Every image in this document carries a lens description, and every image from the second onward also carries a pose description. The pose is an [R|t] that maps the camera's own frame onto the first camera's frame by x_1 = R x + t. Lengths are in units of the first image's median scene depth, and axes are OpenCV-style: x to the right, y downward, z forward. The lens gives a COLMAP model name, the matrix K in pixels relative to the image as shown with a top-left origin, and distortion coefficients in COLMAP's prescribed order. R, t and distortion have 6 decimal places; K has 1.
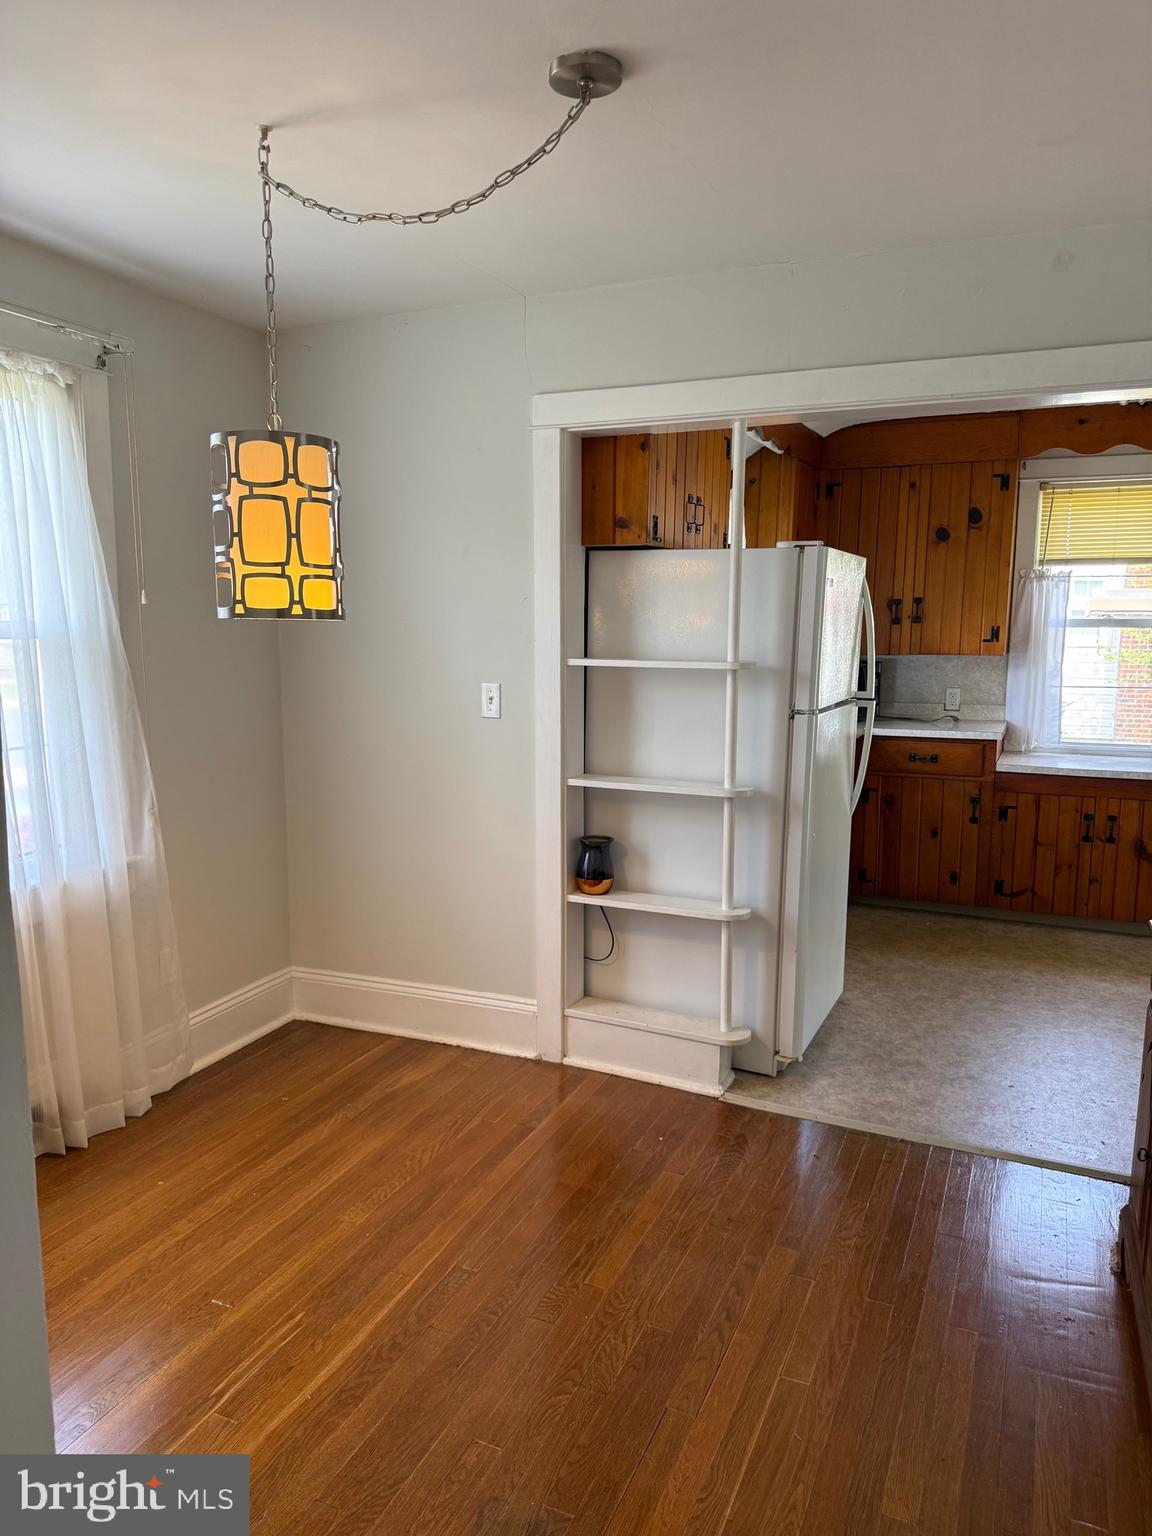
lens RADIAL K [[1053.8, 0, 581.6], [0, 1053.8, 768.6], [0, 0, 1]] dist [0.143021, -0.315815]
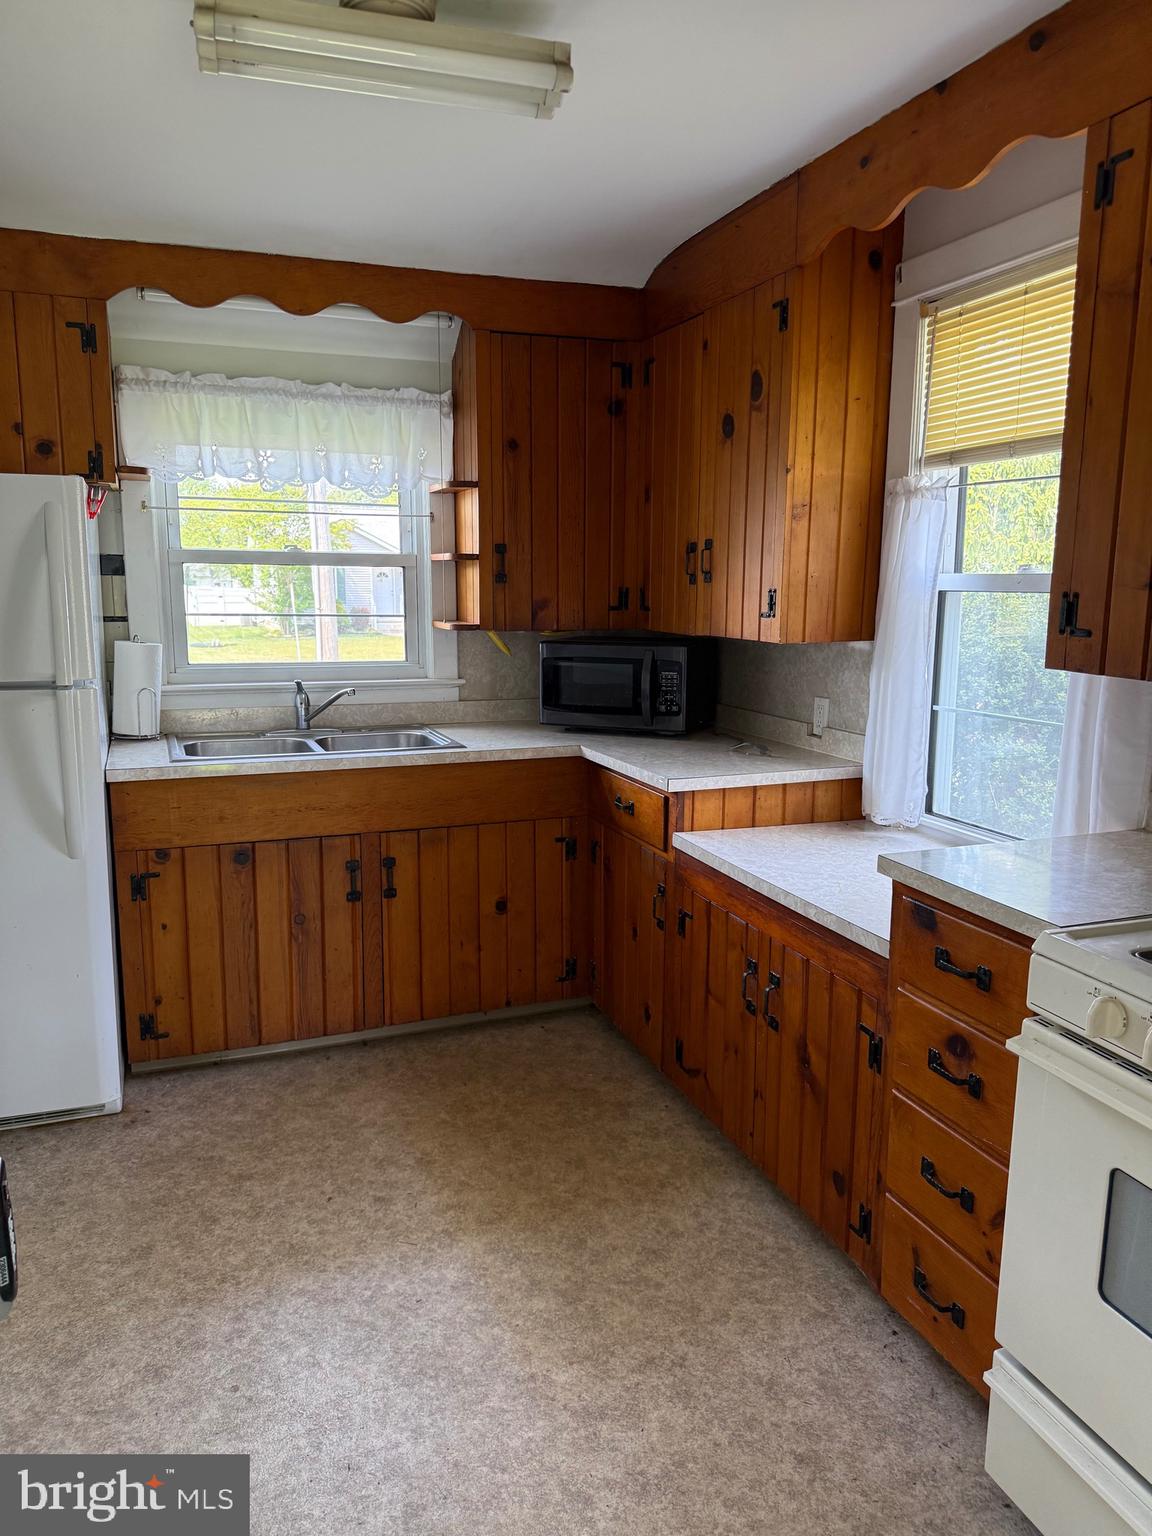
lens RADIAL K [[1062.0, 0, 550.0], [0, 1062.0, 768.6], [0, 0, 1]] dist [0.068227, -0.109731]
pose [[0.708480, 0.126717, -0.694262, 0.701309], [-0.104394, 0.991743, 0.074481, -0.071122], [0.697967, 0.019709, 0.715858, 0.536959]]
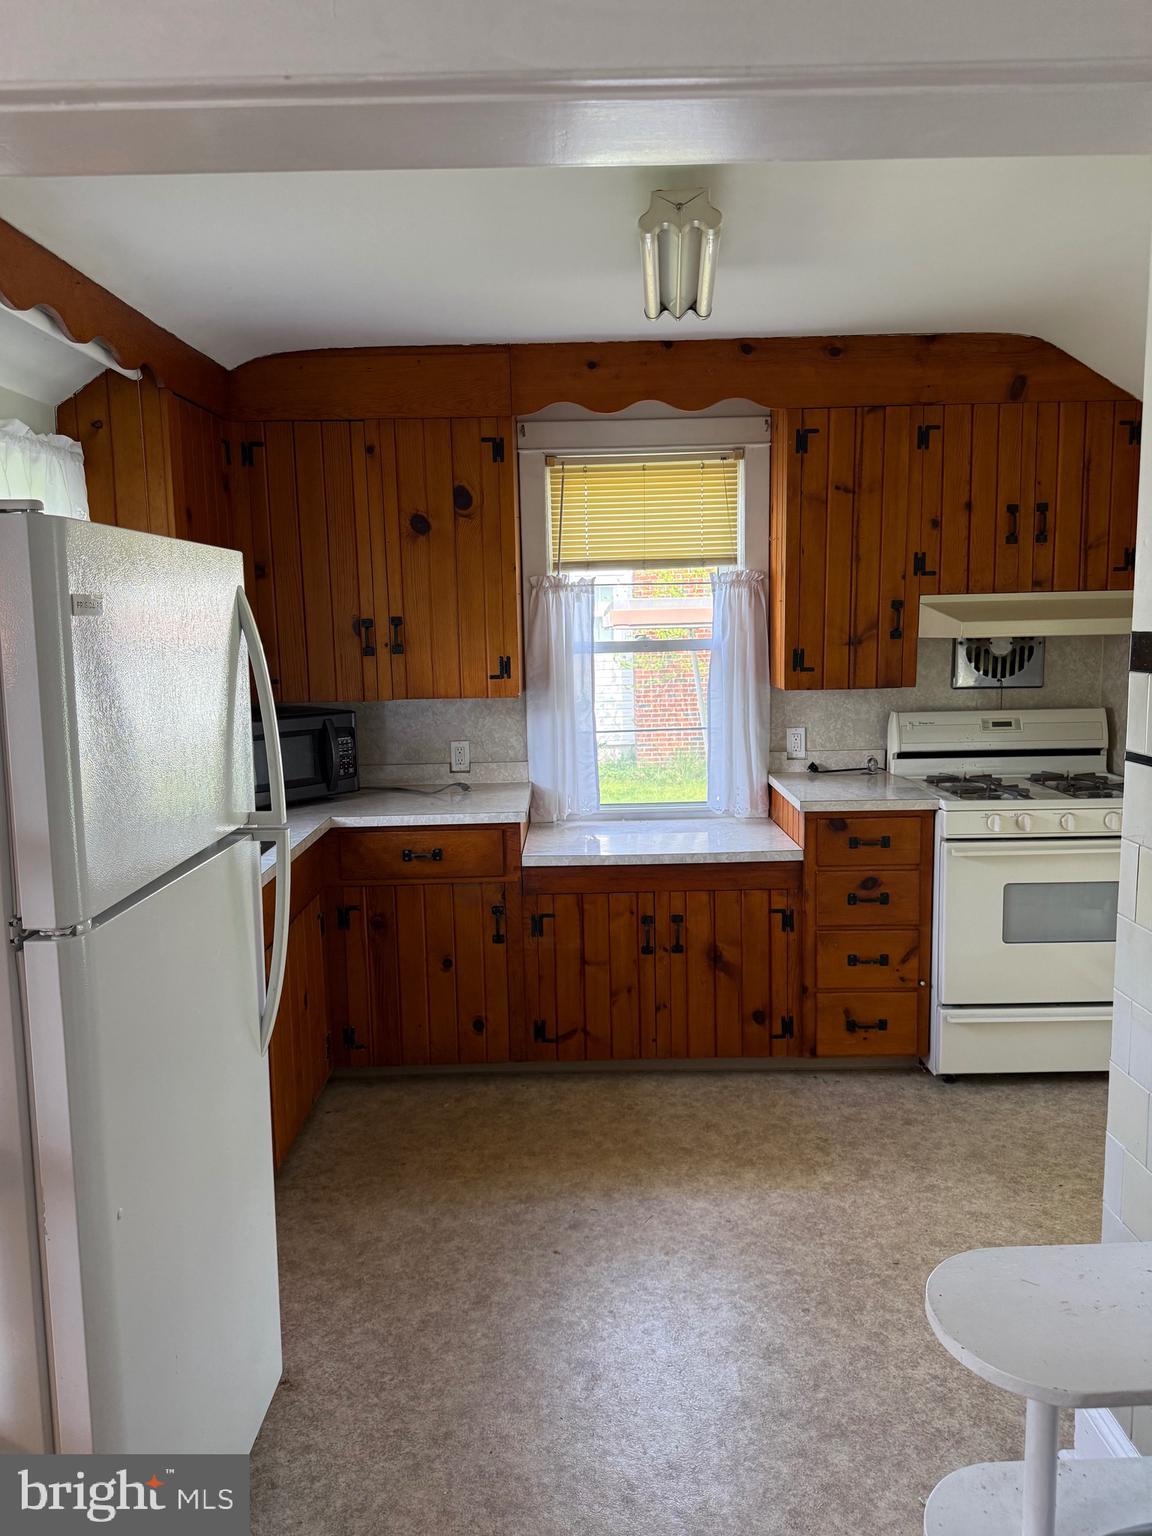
lens RADIAL K [[1053.8, 0, 581.6], [0, 1053.8, 768.6], [0, 0, 1]] dist [0.143021, -0.315815]
pose [[0.911082, -0.080408, 0.404308, 0.147045], [0.083820, 0.996438, 0.009287, -0.062221], [-0.403615, 0.025428, 0.914576, 0.347665]]
